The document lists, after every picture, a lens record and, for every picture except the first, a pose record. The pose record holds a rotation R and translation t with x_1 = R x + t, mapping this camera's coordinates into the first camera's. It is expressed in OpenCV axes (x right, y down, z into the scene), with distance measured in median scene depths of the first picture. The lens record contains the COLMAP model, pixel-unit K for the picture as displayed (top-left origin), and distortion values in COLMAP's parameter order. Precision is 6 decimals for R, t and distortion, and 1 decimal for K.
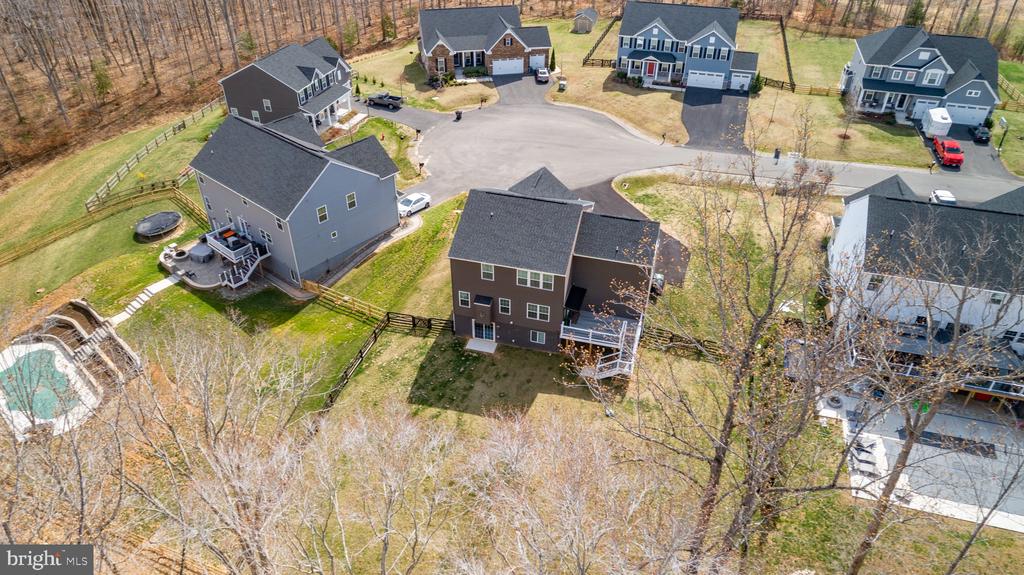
lens RADIAL K [[691.0, 0, 511.3], [0, 691.0, 287.7], [0, 0, 1]] dist [-0.013085, 0.011336]
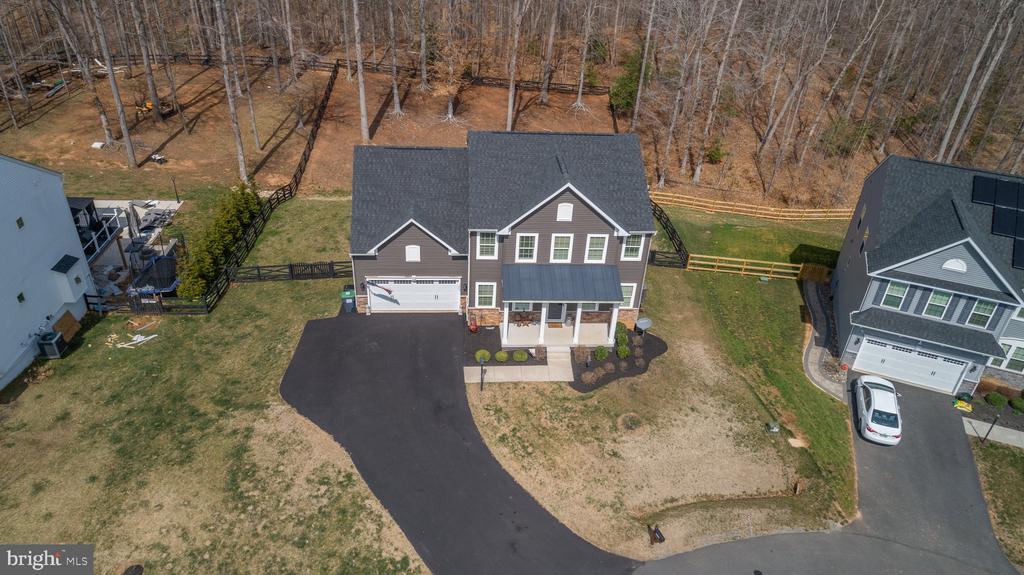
lens RADIAL K [[691.0, 0, 510.2], [0, 691.0, 287.8], [0, 0, 1]] dist [-0.013085, 0.011336]
pose [[-0.939929, 0.141015, -0.310882, 0.210030], [-0.238988, 0.378463, 0.894232, -0.478661], [0.243757, 0.914812, -0.322027, 0.960700]]
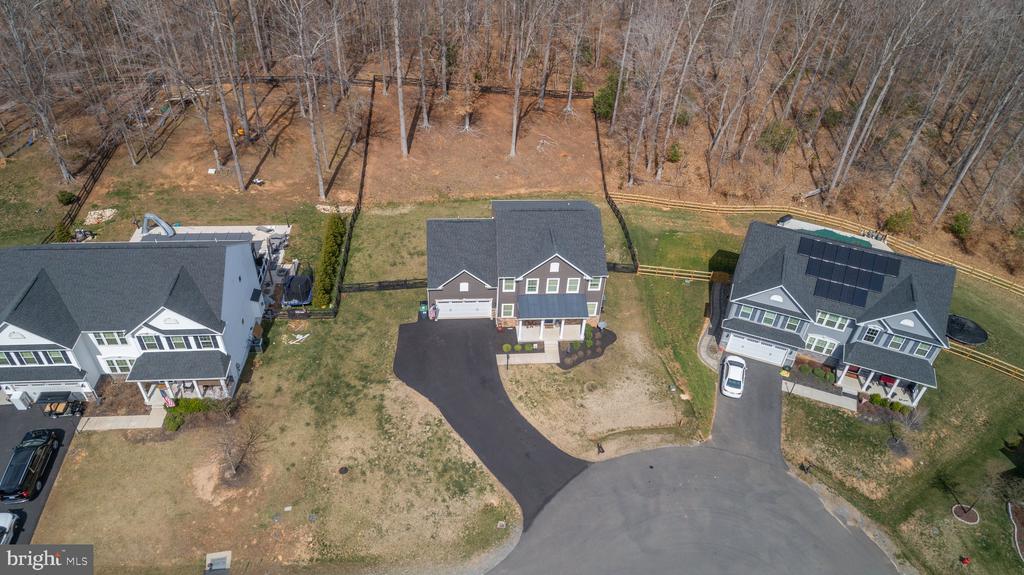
lens RADIAL K [[691.0, 0, 510.4], [0, 691.0, 288.8], [0, 0, 1]] dist [-0.013085, 0.011336]
pose [[-0.936345, 0.191354, -0.294348, 0.304629], [-0.241457, 0.257641, 0.935585, -0.796849], [0.254864, 0.947103, -0.195038, 0.940894]]
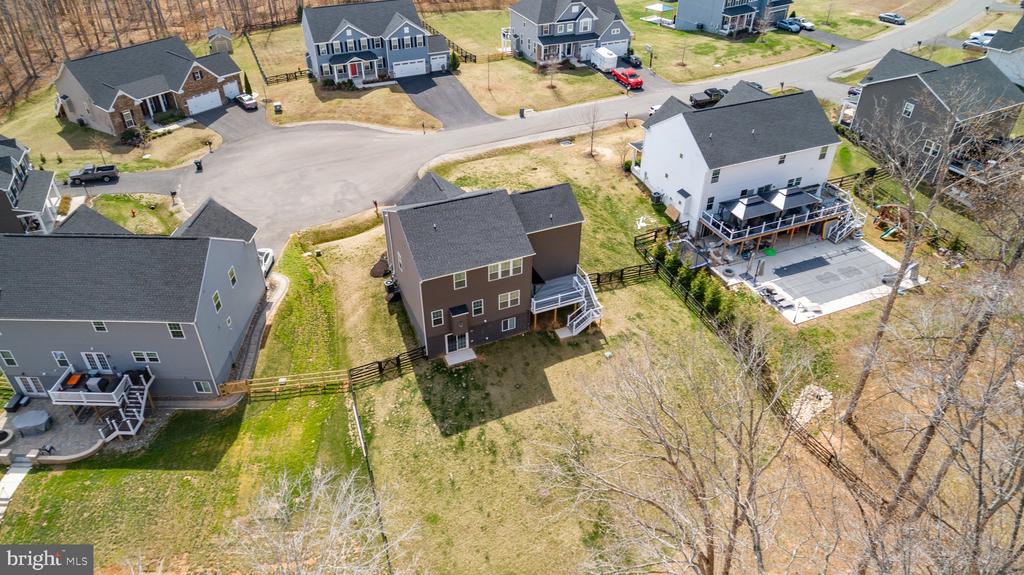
lens RADIAL K [[691.0, 0, 511.3], [0, 691.0, 286.2], [0, 0, 1]] dist [-0.013085, 0.011336]
pose [[0.773631, -0.371548, 0.513272, -0.338034], [0.372673, 0.921928, 0.105653, -0.063868], [-0.512455, 0.109546, 0.851698, 0.082248]]
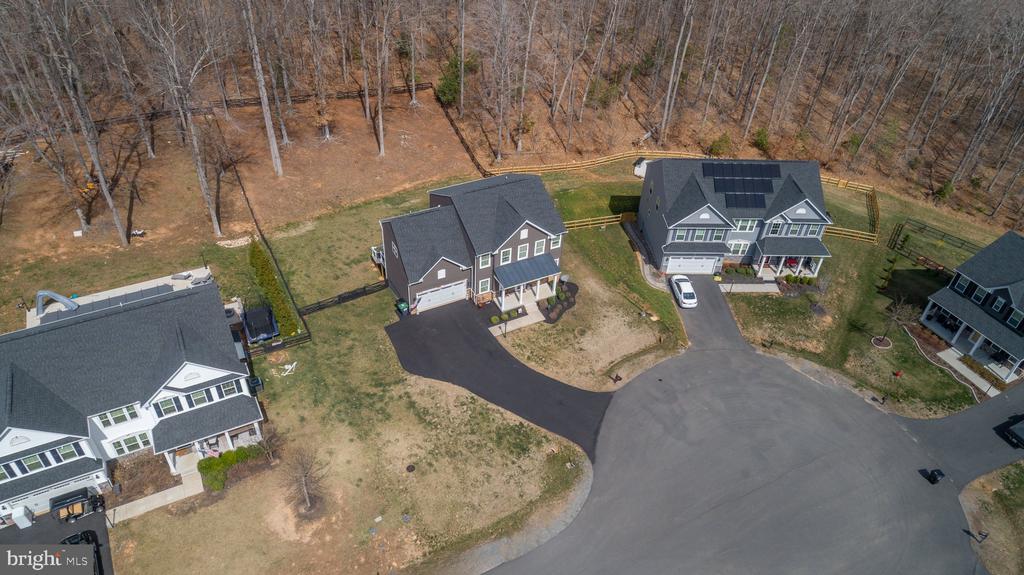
lens RADIAL K [[691.0, 0, 511.0], [0, 691.0, 289.3], [0, 0, 1]] dist [-0.013085, 0.011336]
pose [[-0.723794, 0.410005, -0.554994, 0.521152], [-0.441132, 0.343534, 0.829088, -0.756084], [0.530589, 0.844915, -0.067782, 0.886686]]
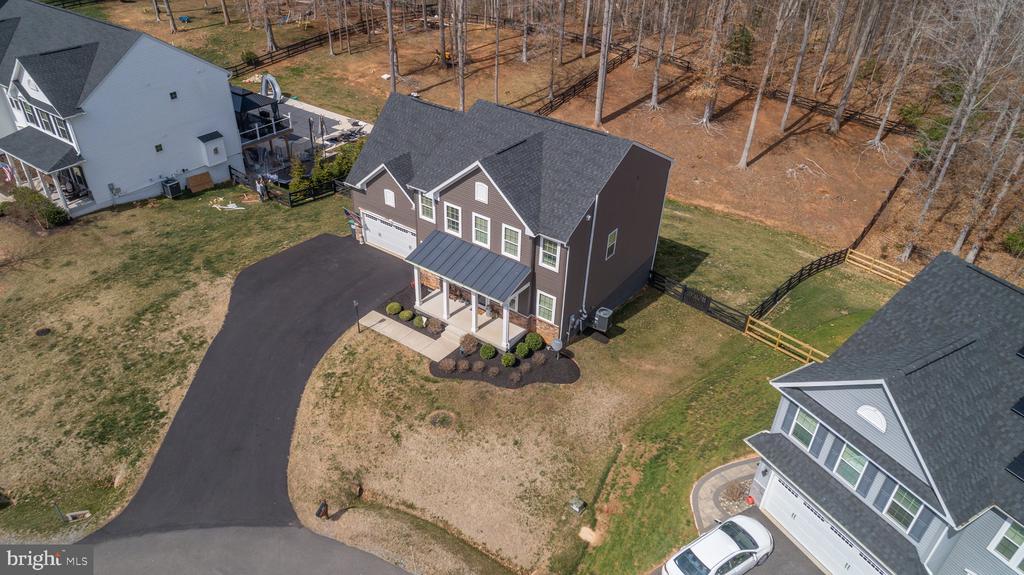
lens RADIAL K [[691.0, 0, 509.9], [0, 691.0, 287.3], [0, 0, 1]] dist [-0.013085, 0.011336]
pose [[-0.942424, -0.213958, 0.257021, -0.098846], [0.165954, 0.368039, 0.914880, -0.471294], [-0.290340, 0.904859, -0.311342, 0.960965]]
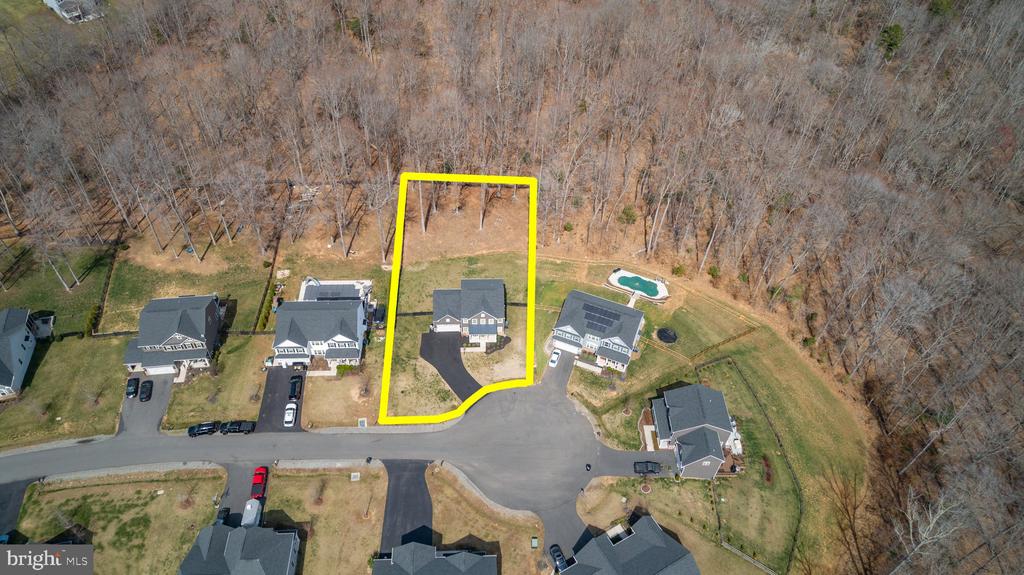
lens RADIAL K [[691.0, 0, 509.9], [0, 691.0, 291.3], [0, 0, 1]] dist [-0.013085, 0.011336]
pose [[-0.946457, 0.208267, -0.246667, 0.419543], [-0.219508, 0.145102, 0.964760, -1.970398], [0.236719, 0.967249, -0.091616, 0.913286]]
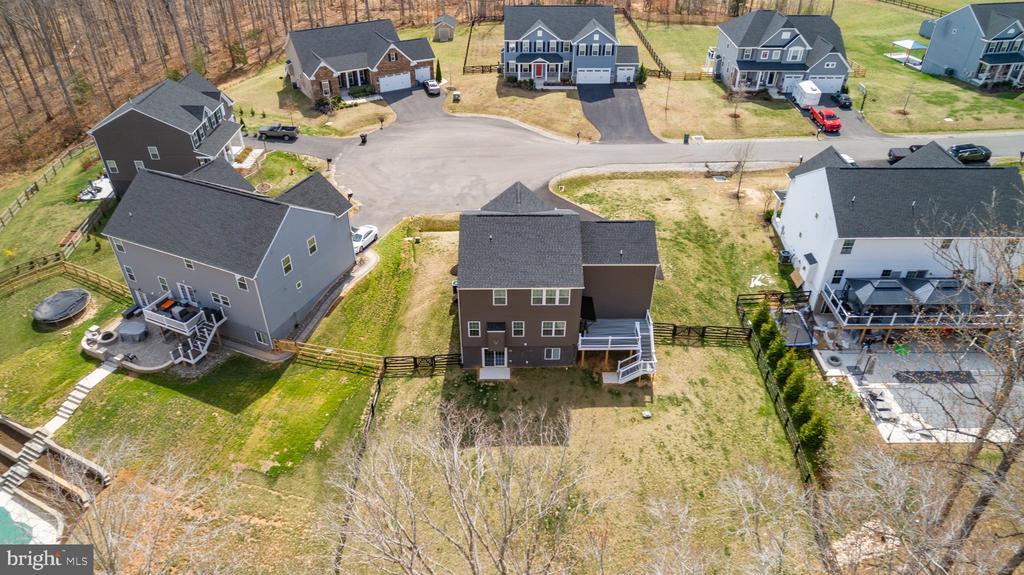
lens RADIAL K [[691.0, 0, 511.3], [0, 691.0, 287.3], [0, 0, 1]] dist [-0.013085, 0.011336]
pose [[0.958641, -0.167407, 0.230179, -0.164767], [0.168771, 0.985557, 0.013892, -0.032540], [-0.229180, 0.025530, 0.973049, 0.040913]]
